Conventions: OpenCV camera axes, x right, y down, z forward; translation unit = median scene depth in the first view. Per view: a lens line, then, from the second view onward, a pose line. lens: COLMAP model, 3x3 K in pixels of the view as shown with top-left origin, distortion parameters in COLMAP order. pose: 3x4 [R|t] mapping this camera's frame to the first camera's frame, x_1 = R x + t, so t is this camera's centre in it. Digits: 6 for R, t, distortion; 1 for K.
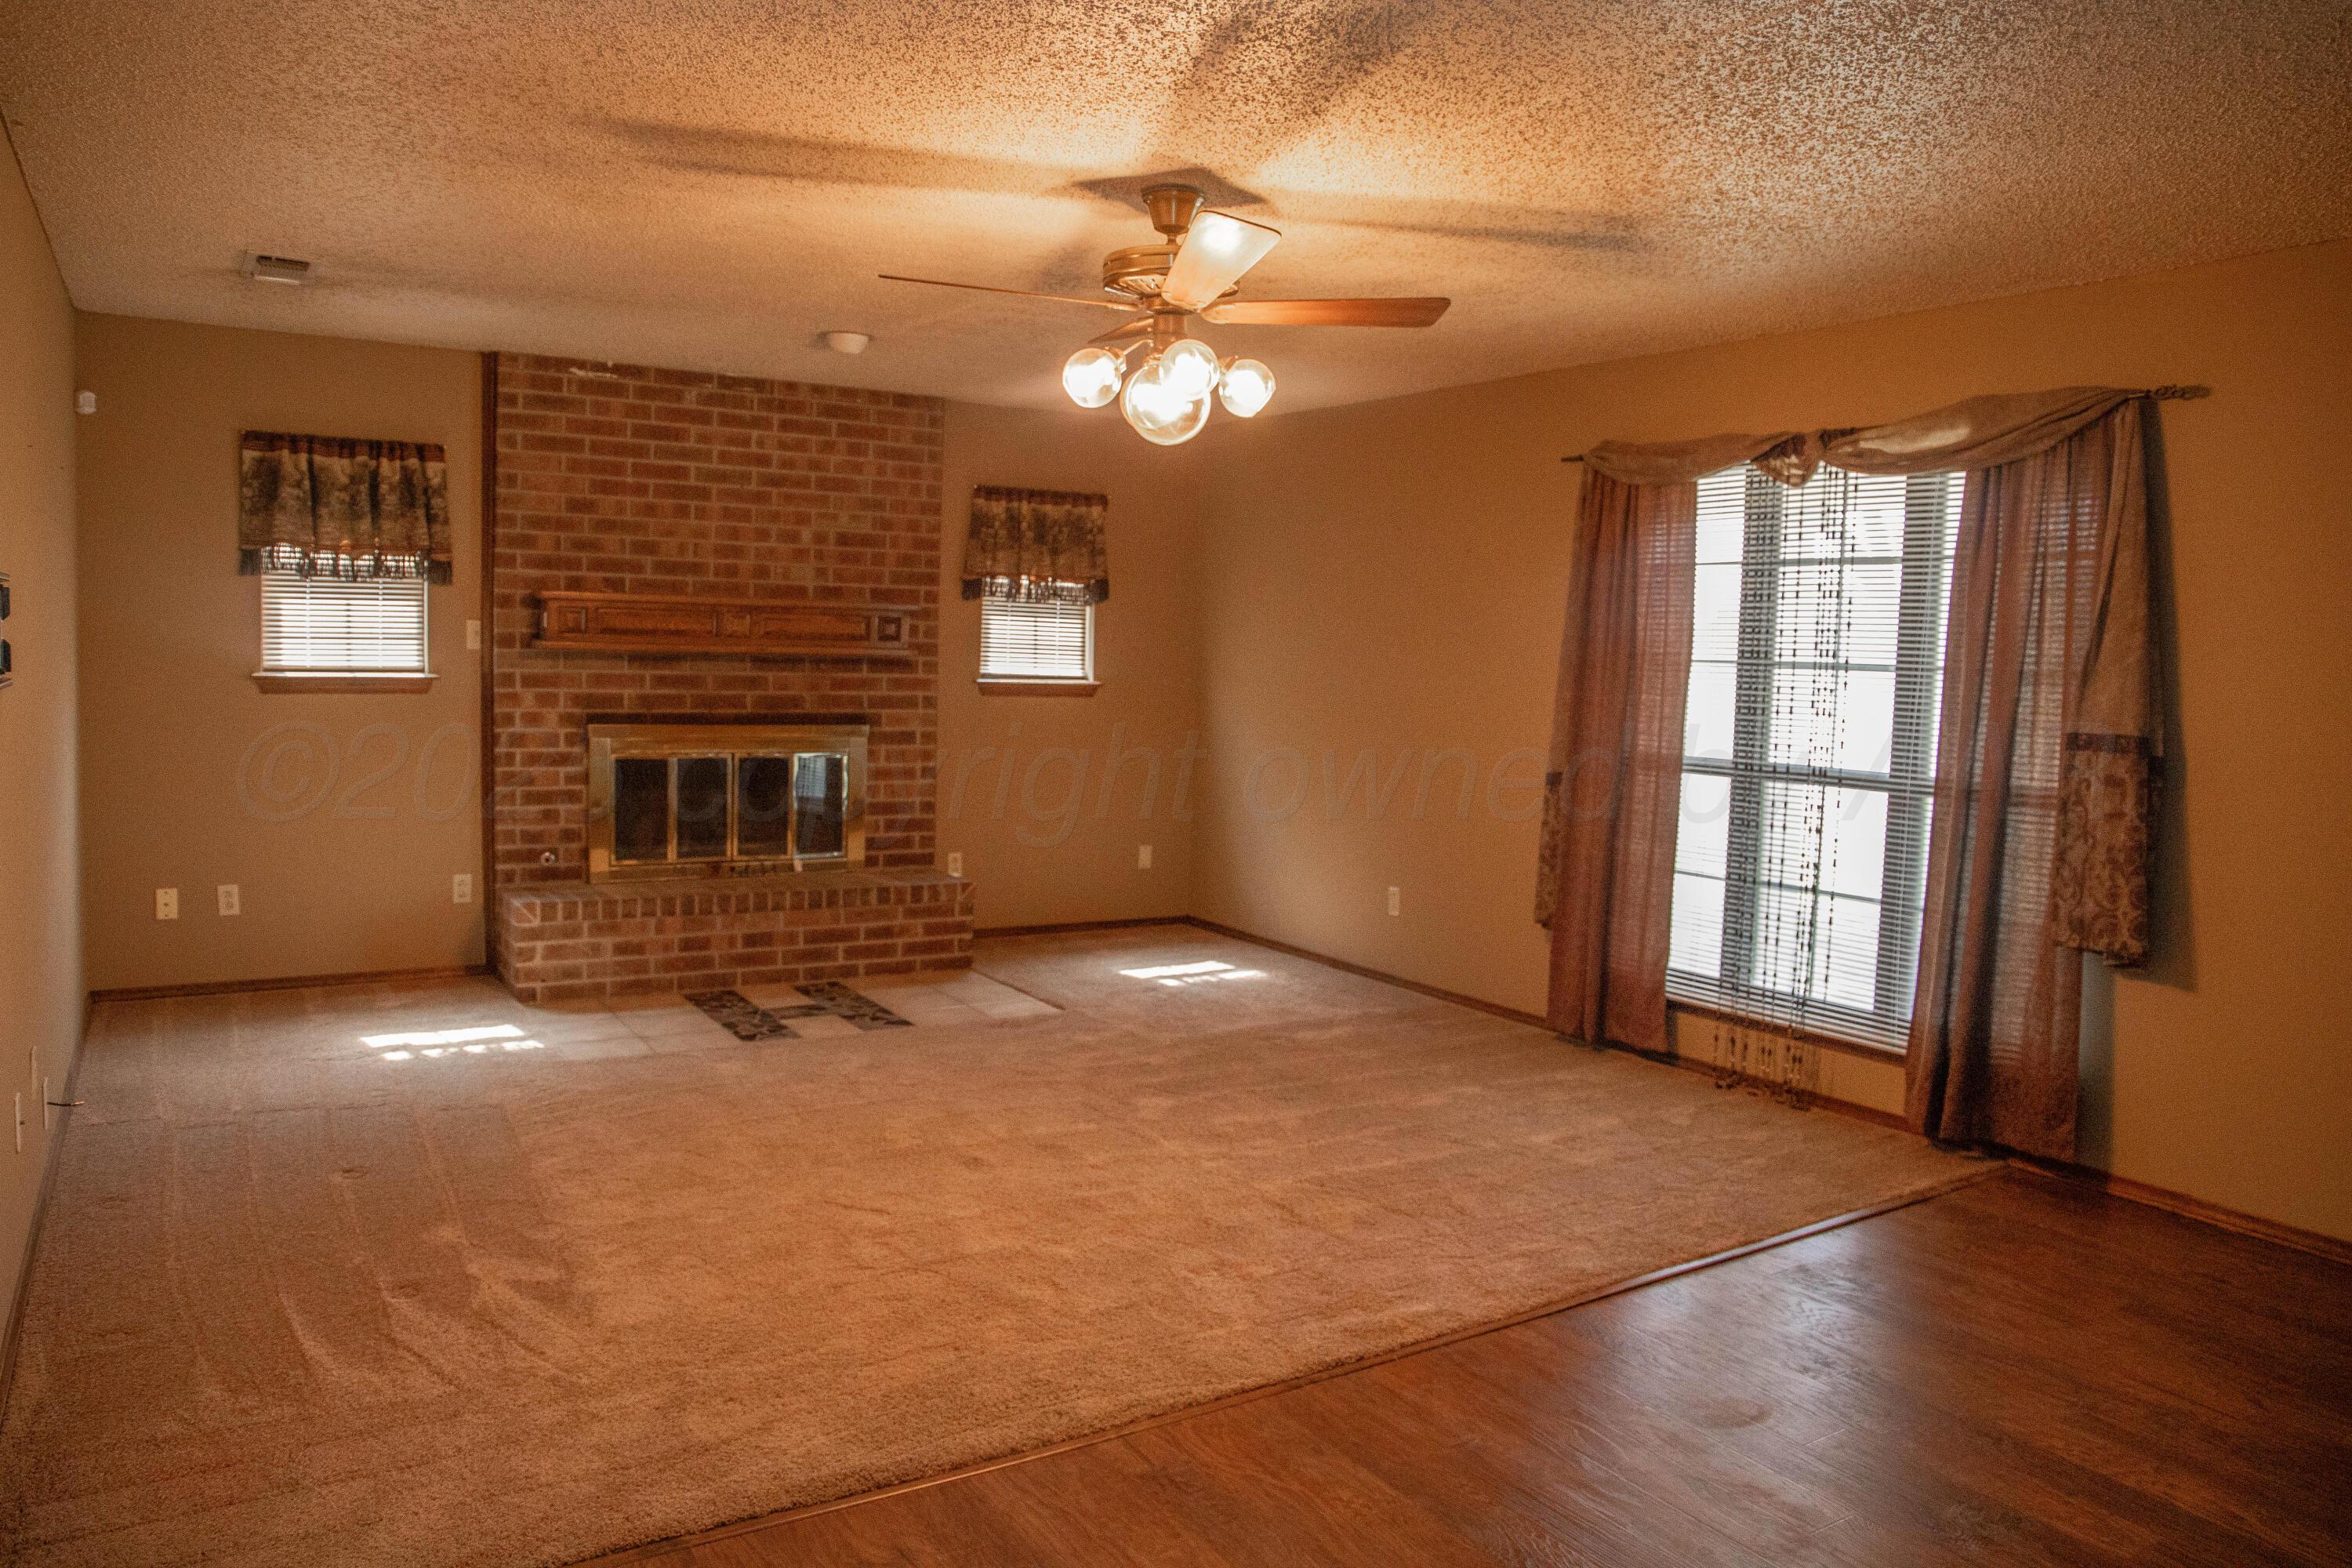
lens RADIAL K [[1654.4, 0, 1176.0], [0, 1654.4, 784.0], [0, 0, 1]] dist [-0.131825, 0.118744]
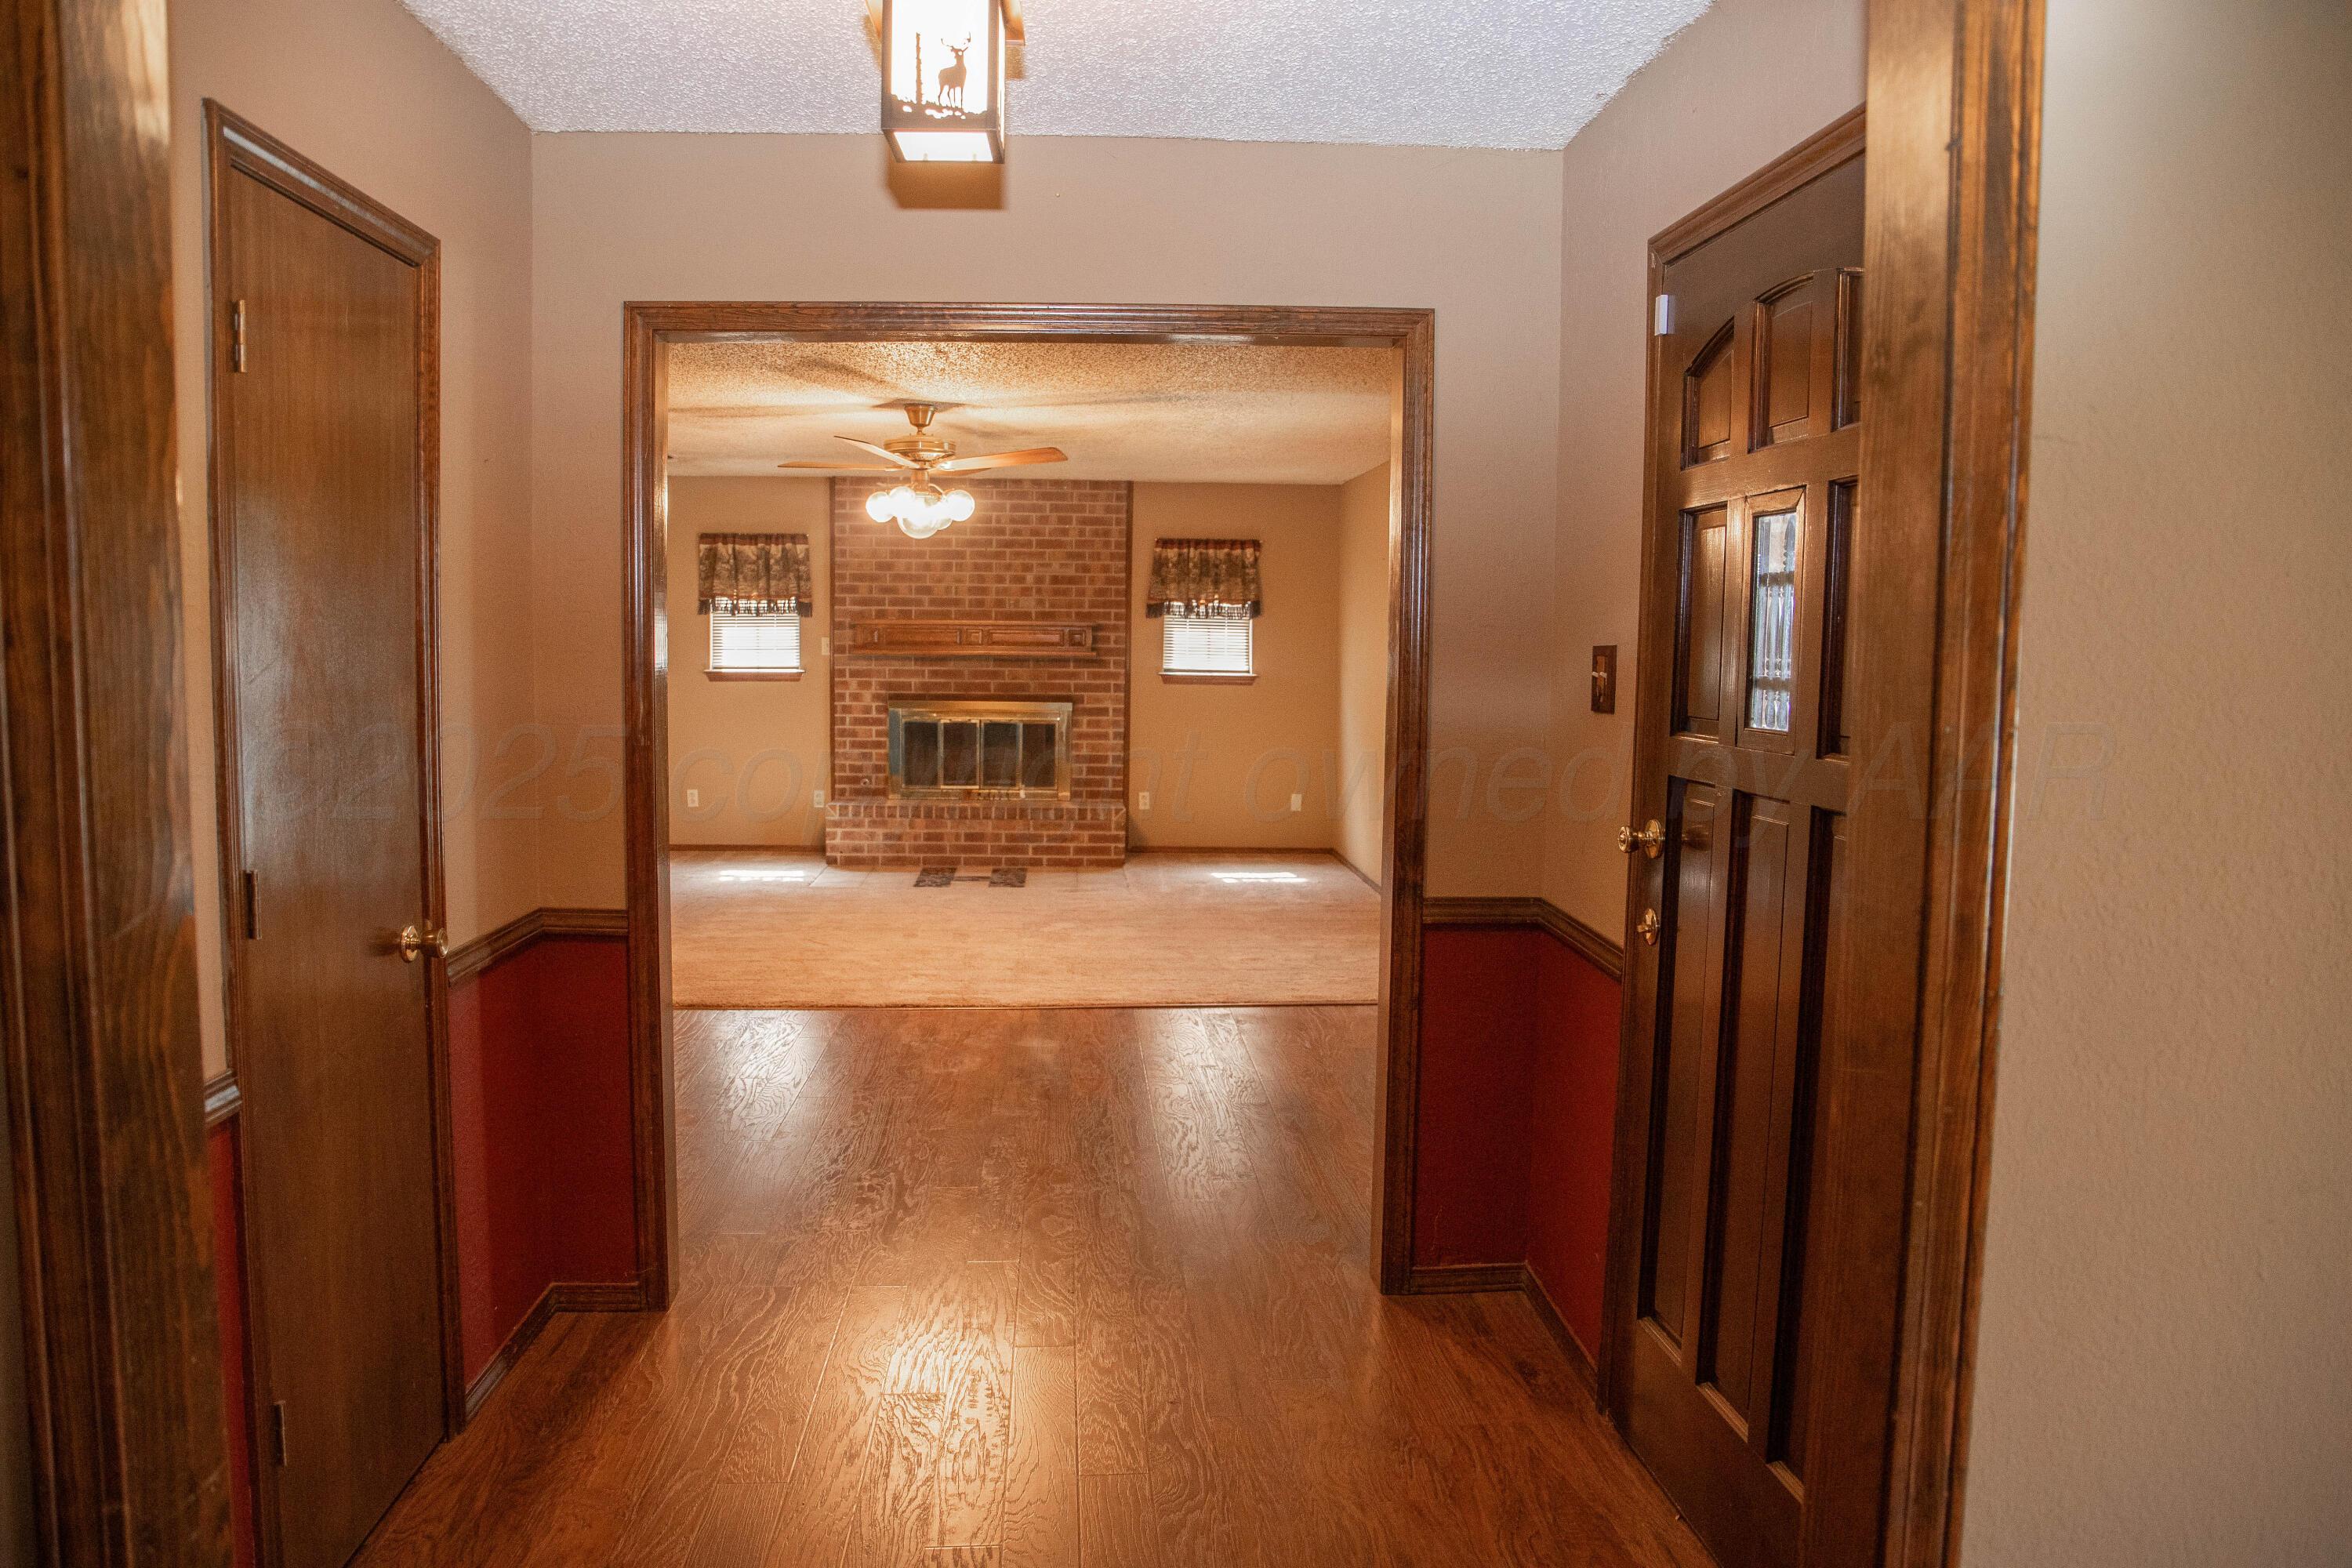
lens RADIAL K [[1654.4, 0, 1176.0], [0, 1654.4, 784.0], [0, 0, 1]] dist [-0.131825, 0.118744]
pose [[0.879049, 0.021883, -0.476229, 0.658281], [-0.026504, 0.999644, -0.002989, 0.042966], [0.475994, 0.015250, 0.879316, -0.298275]]
